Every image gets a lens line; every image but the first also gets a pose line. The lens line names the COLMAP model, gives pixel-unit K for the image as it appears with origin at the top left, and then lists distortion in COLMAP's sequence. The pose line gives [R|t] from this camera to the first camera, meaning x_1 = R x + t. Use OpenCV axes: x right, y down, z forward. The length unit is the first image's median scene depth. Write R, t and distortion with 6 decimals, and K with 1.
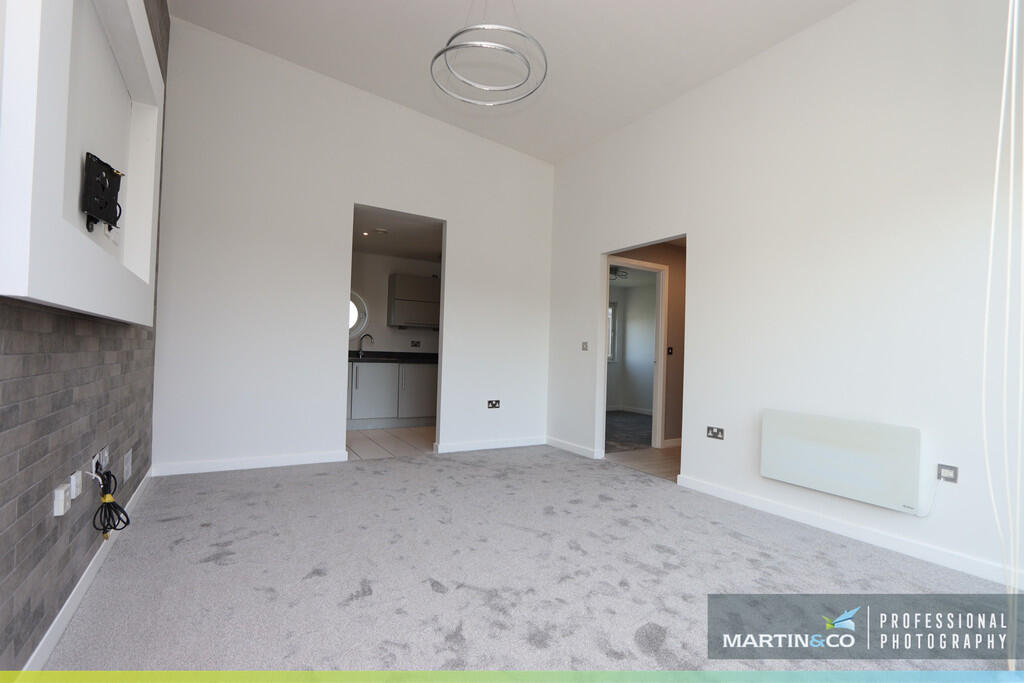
lens RADIAL K [[473.9, 0, 516.2], [0, 473.9, 346.3], [0, 0, 1]] dist [-0.017378, 0.001318]
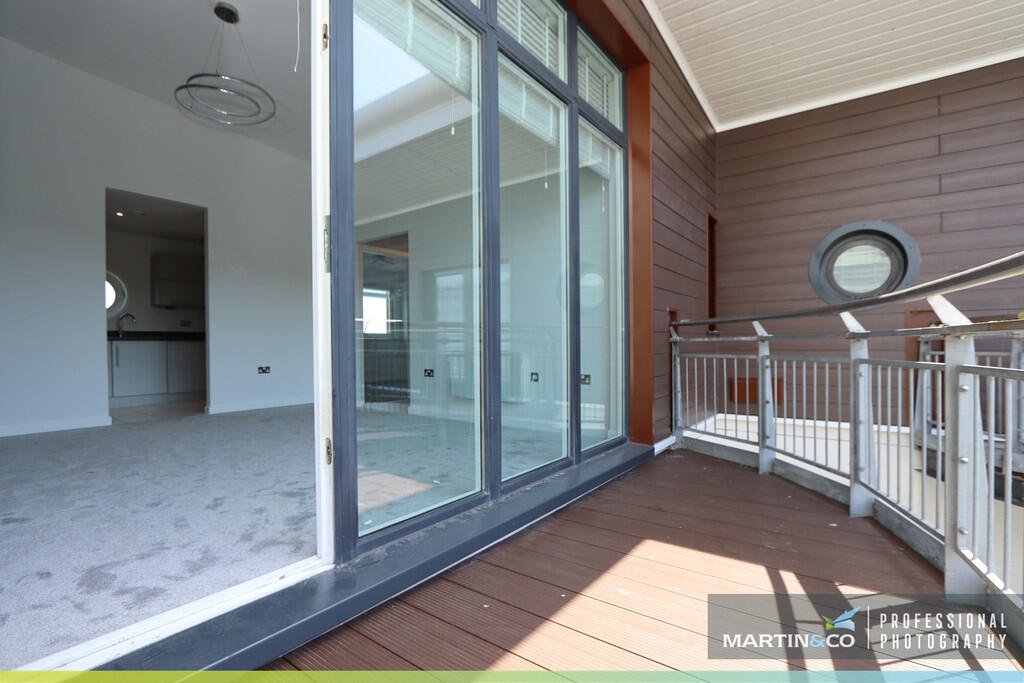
lens RADIAL K [[473.9, 0, 516.2], [0, 473.9, 346.3], [0, 0, 1]] dist [-0.017378, 0.001318]
pose [[0.926210, -0.043660, 0.374472, 0.089886], [0.032750, 0.998835, 0.035453, 0.041318], [-0.375583, -0.020573, 0.926560, -0.283523]]
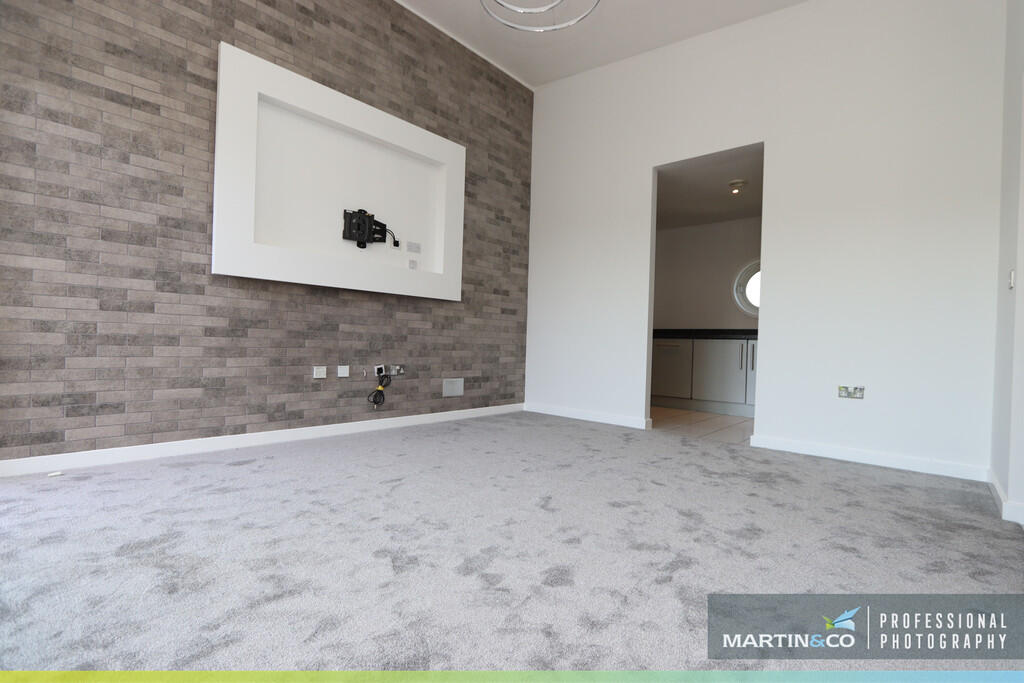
lens RADIAL K [[473.9, 0, 516.2], [0, 473.9, 346.3], [0, 0, 1]] dist [-0.017378, 0.001318]
pose [[0.280883, -0.016489, -0.959601, 0.415002], [-0.003695, 0.999826, -0.018262, 0.070111], [0.959735, 0.008675, 0.280773, 0.365778]]
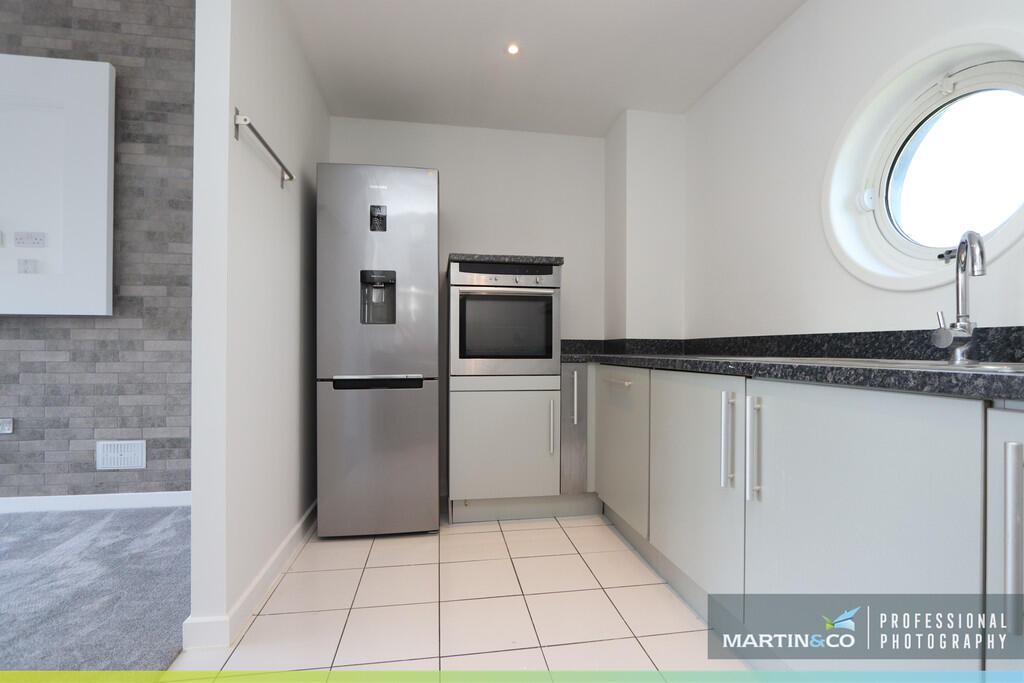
lens RADIAL K [[473.9, 0, 516.2], [0, 473.9, 346.3], [0, 0, 1]] dist [-0.017378, 0.001318]
pose [[-0.377244, -0.033340, -0.925514, -0.115846], [0.000851, 0.999339, -0.036347, 0.027530], [0.926113, -0.014499, -0.376966, 1.099632]]
